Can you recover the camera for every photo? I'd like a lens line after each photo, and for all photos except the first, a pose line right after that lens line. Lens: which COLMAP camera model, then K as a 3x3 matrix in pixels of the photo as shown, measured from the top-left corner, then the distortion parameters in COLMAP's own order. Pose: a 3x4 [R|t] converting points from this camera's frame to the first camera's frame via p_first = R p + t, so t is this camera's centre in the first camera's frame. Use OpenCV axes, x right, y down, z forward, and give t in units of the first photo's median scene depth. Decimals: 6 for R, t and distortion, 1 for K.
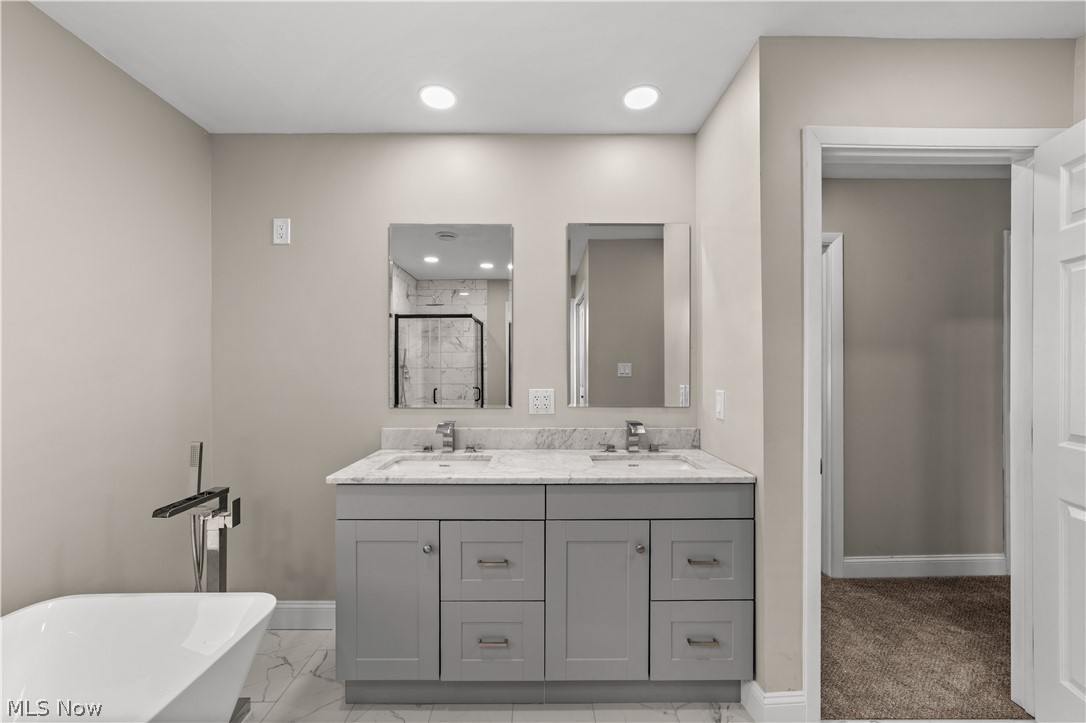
lens RADIAL K [[426.4, 0, 542.4], [0, 426.4, 374.4], [0, 0, 1]] dist [-0.000912, -0.000063]
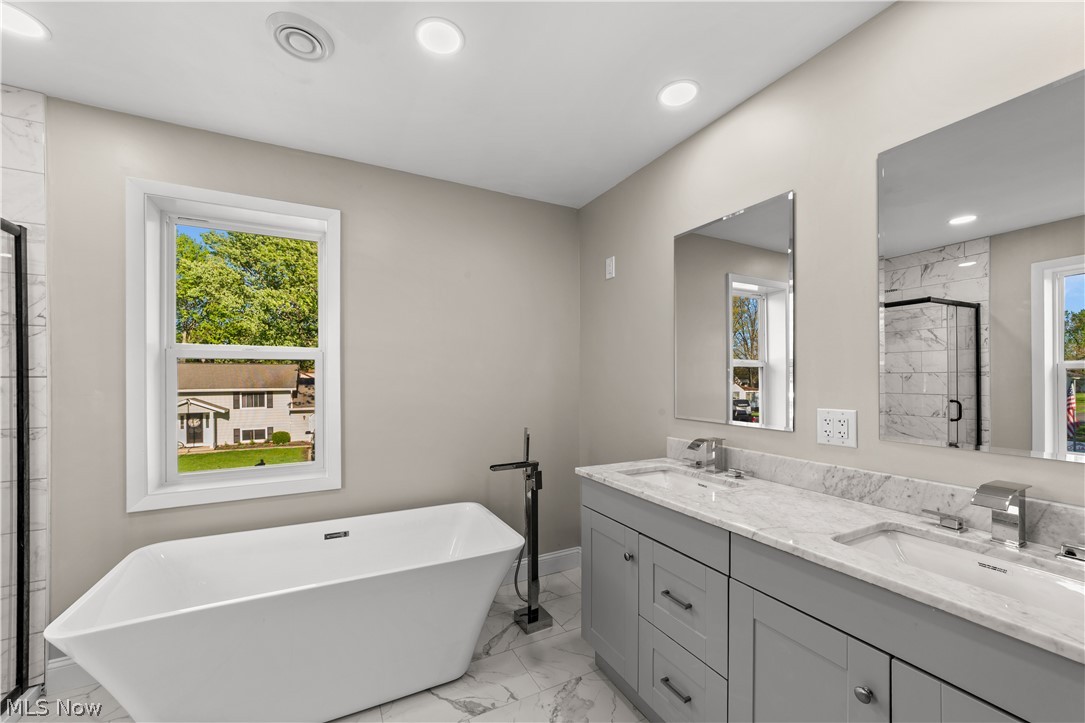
lens RADIAL K [[432.3, 0, 539.8], [0, 432.3, 379.4], [0, 0, 1]] dist [0.002092, 0.000080]
pose [[0.443041, 0.004790, -0.896488, 0.424032], [-0.002812, 0.999988, 0.003953, -0.016139], [0.896497, 0.000769, 0.443049, 0.257528]]
